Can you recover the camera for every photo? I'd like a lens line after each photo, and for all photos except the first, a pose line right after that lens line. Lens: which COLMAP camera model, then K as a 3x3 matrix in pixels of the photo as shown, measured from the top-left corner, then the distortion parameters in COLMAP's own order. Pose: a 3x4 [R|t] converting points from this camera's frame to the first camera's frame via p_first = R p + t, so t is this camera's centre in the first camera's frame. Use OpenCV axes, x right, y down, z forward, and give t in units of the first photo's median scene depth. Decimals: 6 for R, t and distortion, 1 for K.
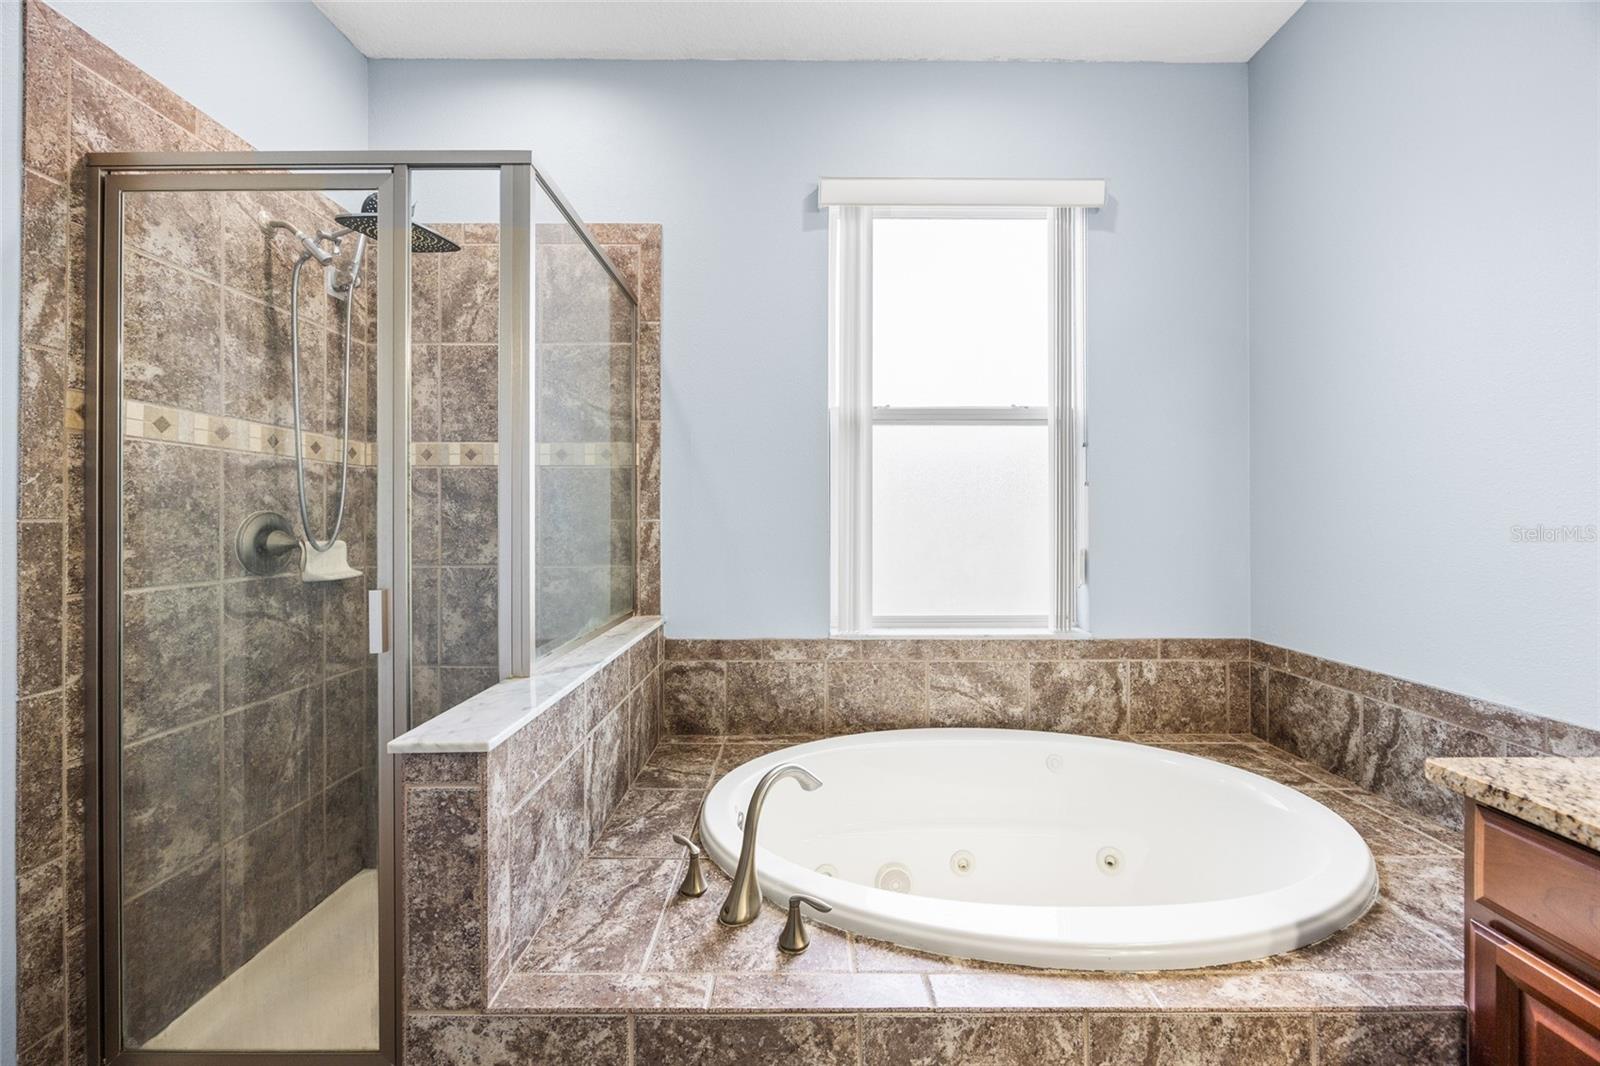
lens RADIAL K [[610.5, 0, 802.0], [0, 610.5, 532.0], [0, 0, 1]] dist [-0.001482, -0.000290]
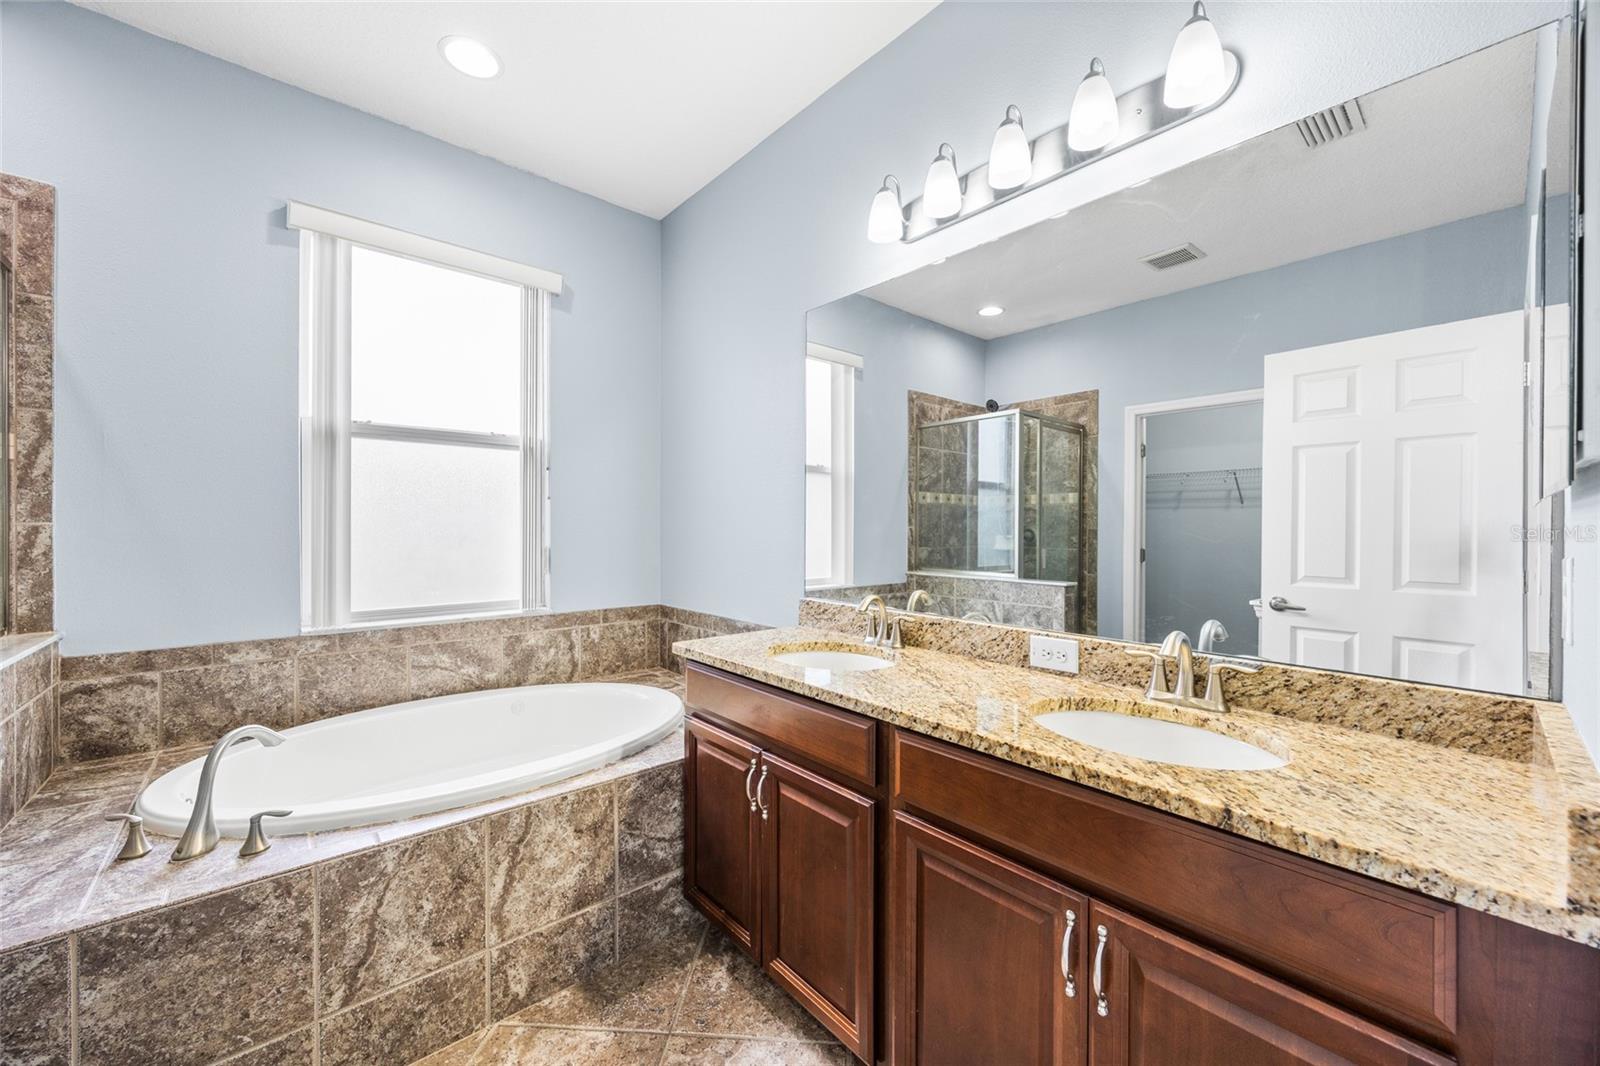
lens RADIAL K [[610.5, 0, 802.3], [0, 610.5, 529.7], [0, 0, 1]] dist [-0.001482, -0.000290]
pose [[0.754205, -0.000306, 0.656639, 0.007065], [0.009221, 0.999906, -0.010125, 0.009011], [-0.656574, 0.013691, 0.754137, -0.378539]]
